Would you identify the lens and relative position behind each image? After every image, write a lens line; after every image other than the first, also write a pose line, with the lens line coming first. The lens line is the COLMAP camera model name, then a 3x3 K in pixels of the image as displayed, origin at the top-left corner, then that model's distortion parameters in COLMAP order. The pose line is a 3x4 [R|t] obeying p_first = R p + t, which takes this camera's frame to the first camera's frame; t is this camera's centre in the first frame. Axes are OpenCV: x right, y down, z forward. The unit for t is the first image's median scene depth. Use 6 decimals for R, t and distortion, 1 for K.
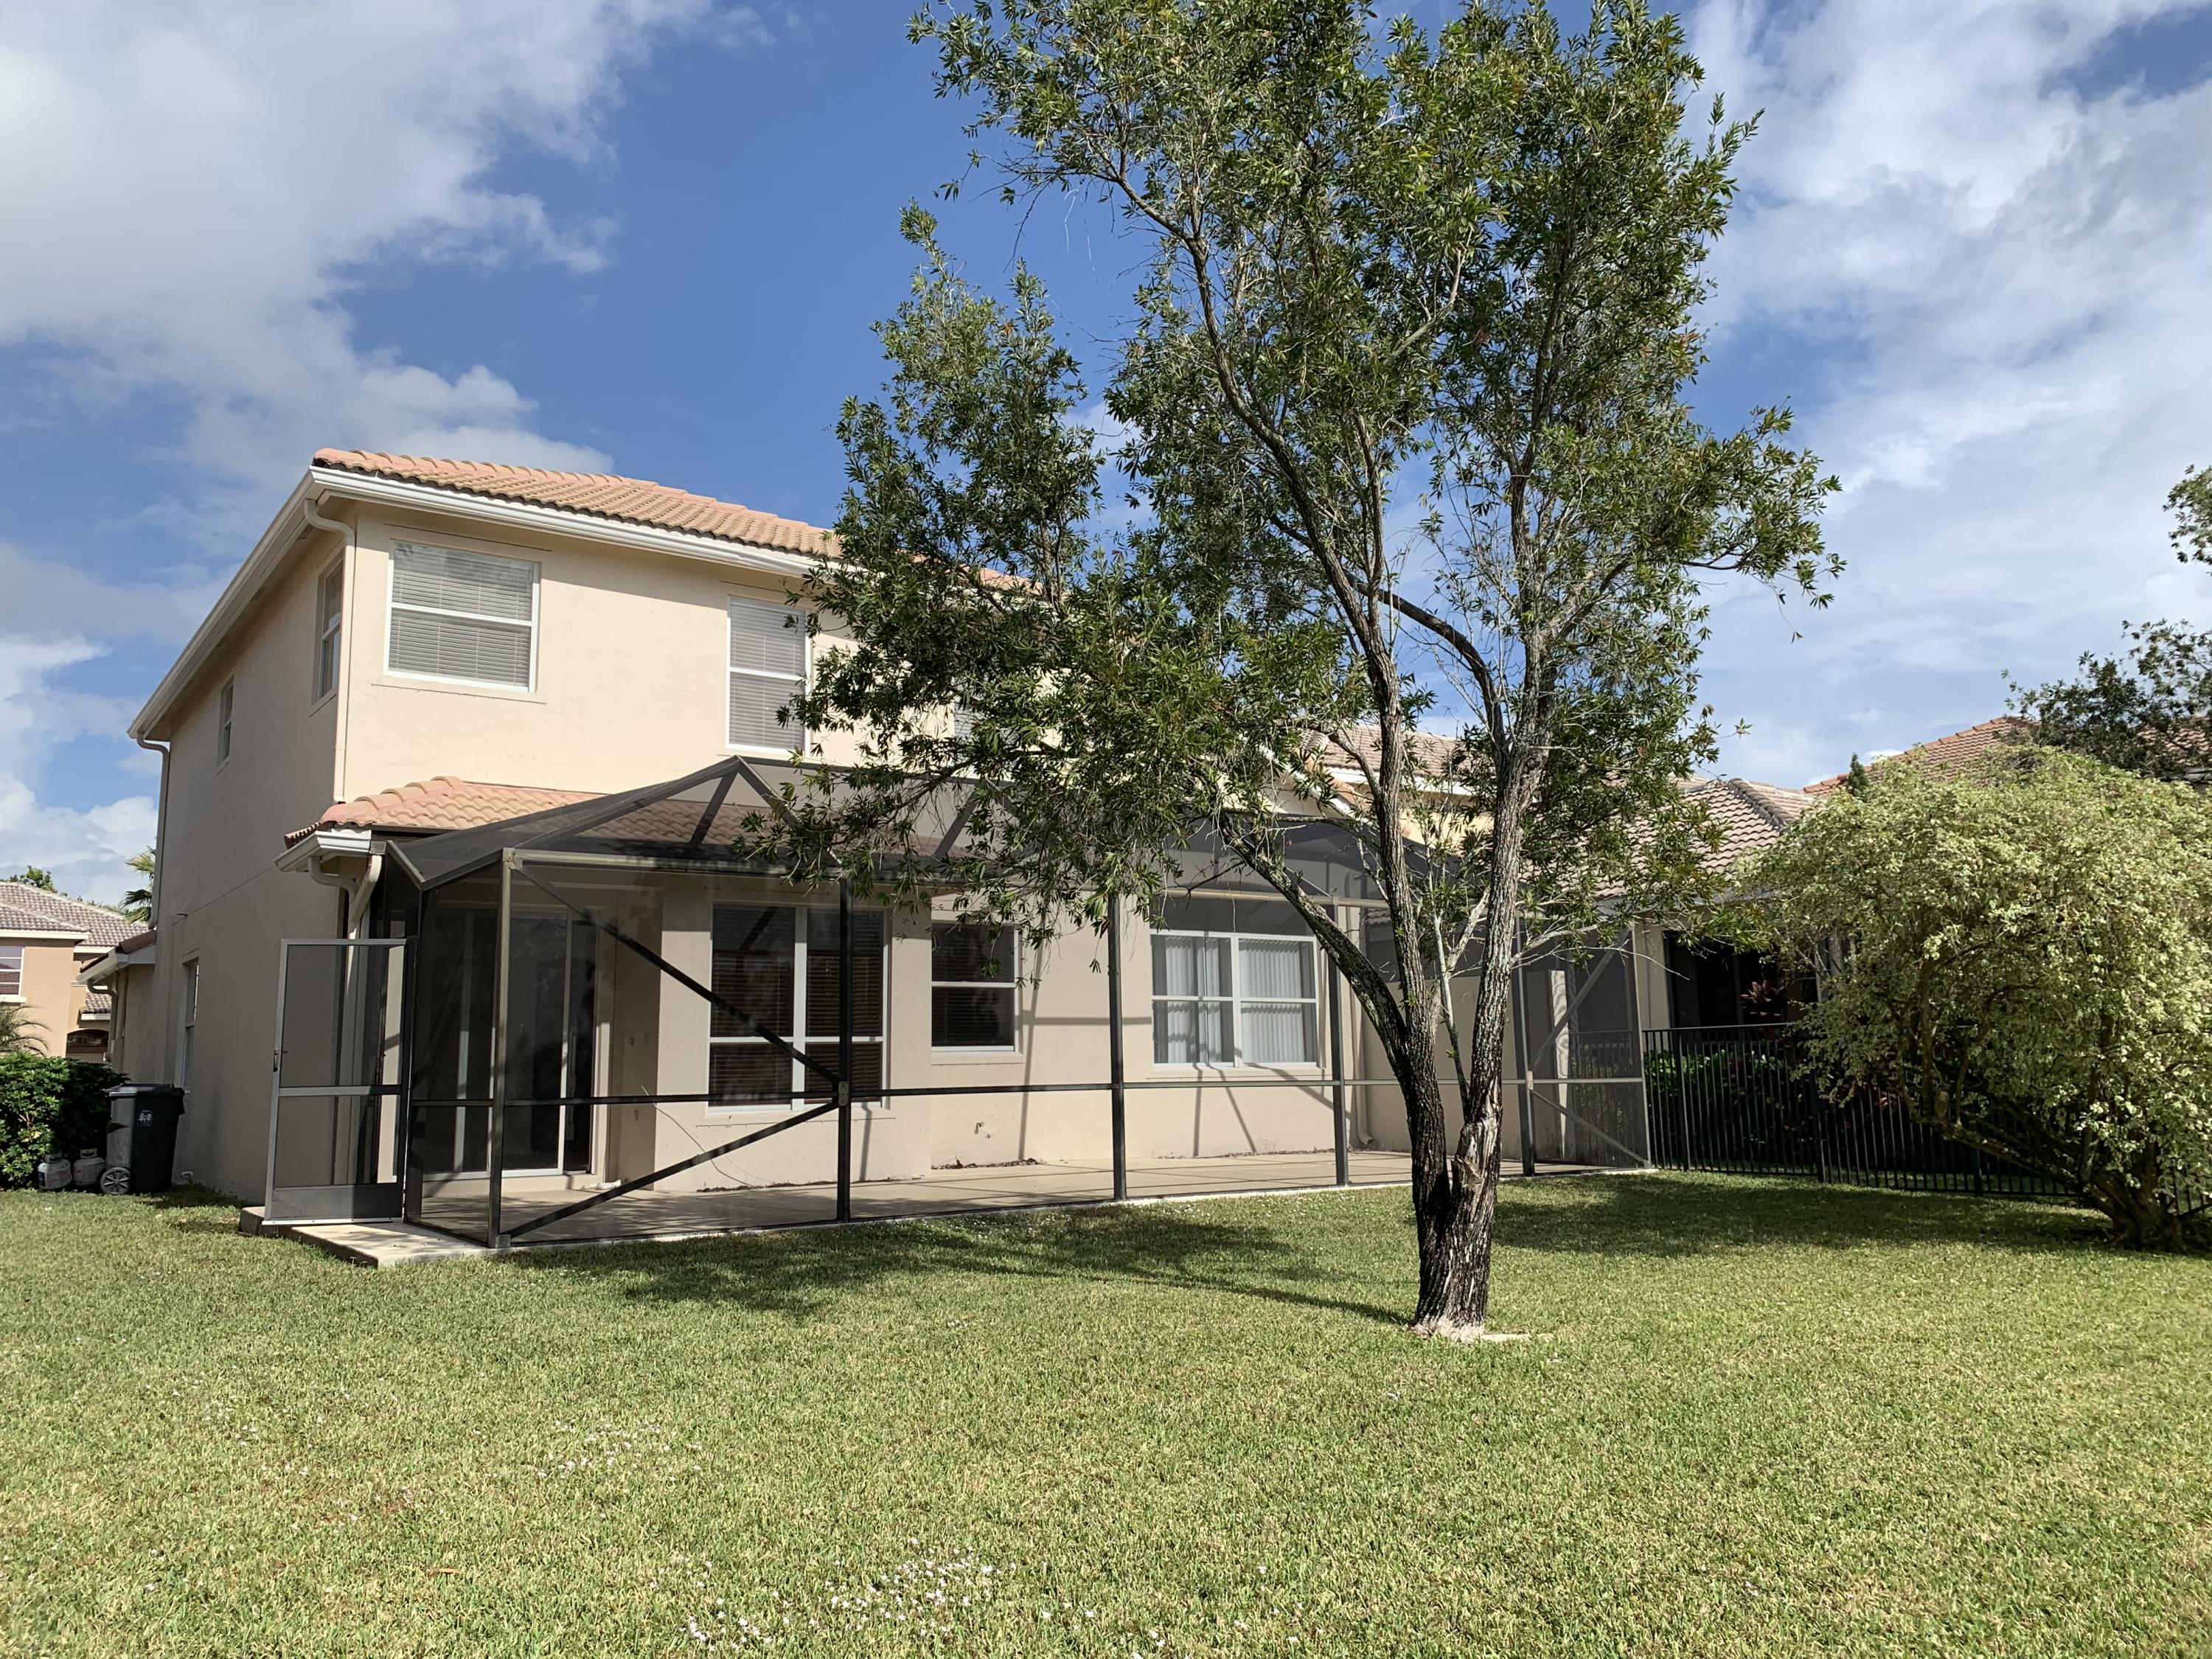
lens RADIAL K [[1689.3, 0, 1103.6], [0, 1689.3, 818.6], [0, 0, 1]] dist [0.023357, -0.018195]
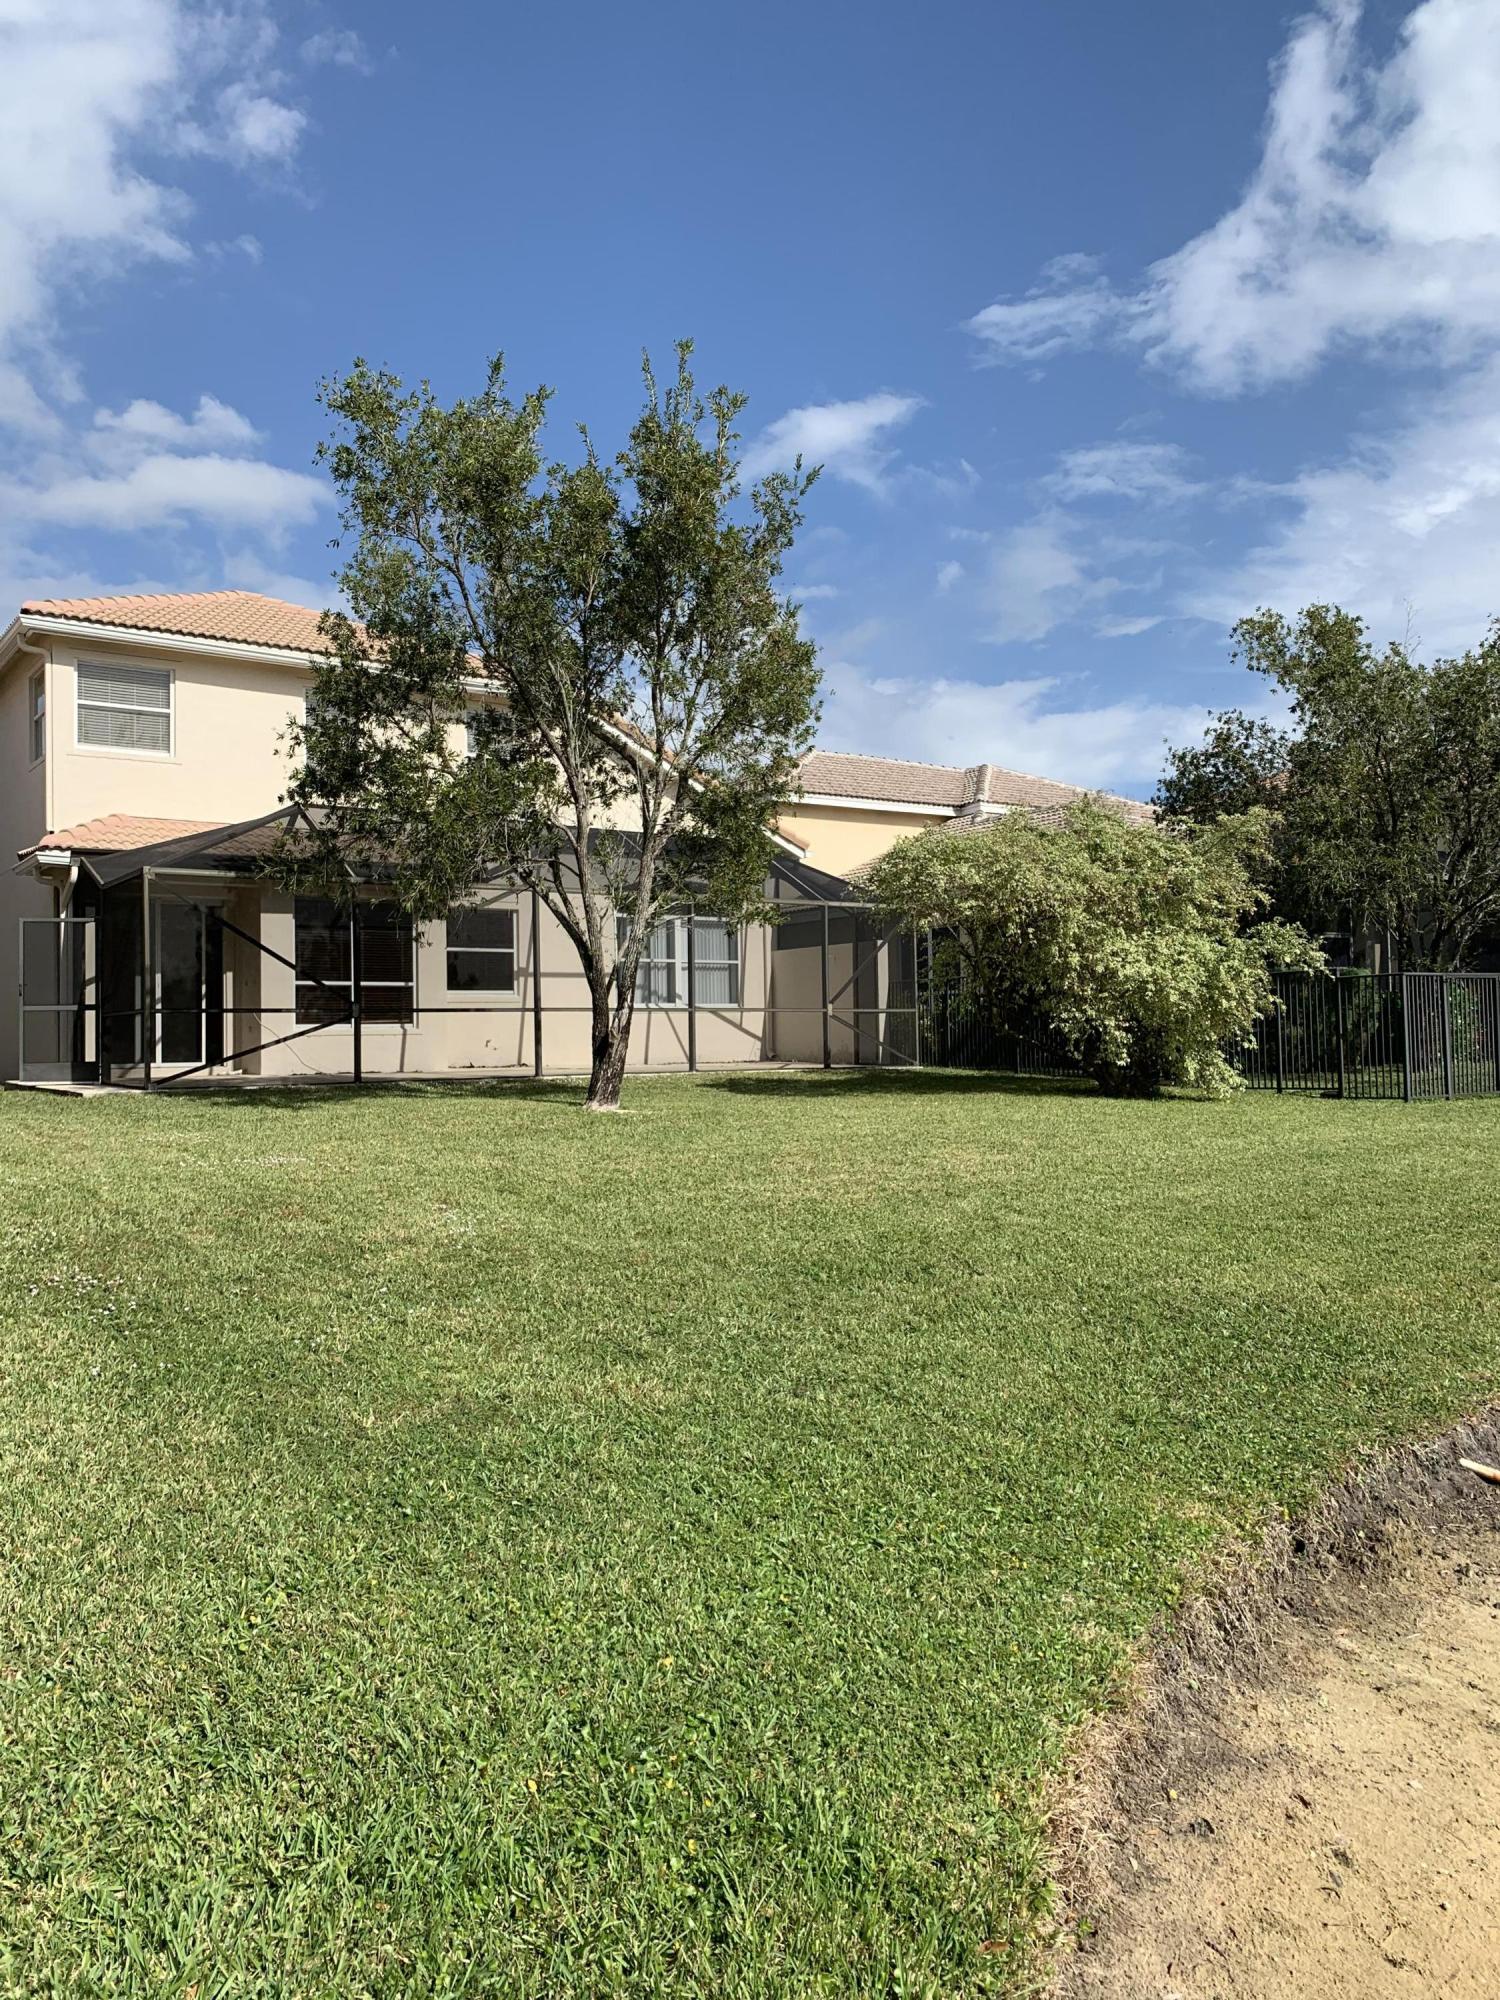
lens RADIAL K [[1527.4, 0, 754.6], [0, 1527.4, 1004.8], [0, 0, 1]] dist [0.023357, -0.018195]
pose [[0.999997, 0.001428, -0.002188, 0.203972], [-0.001141, 0.992035, 0.125956, -0.029493], [0.002350, -0.125953, 0.992033, -0.426068]]
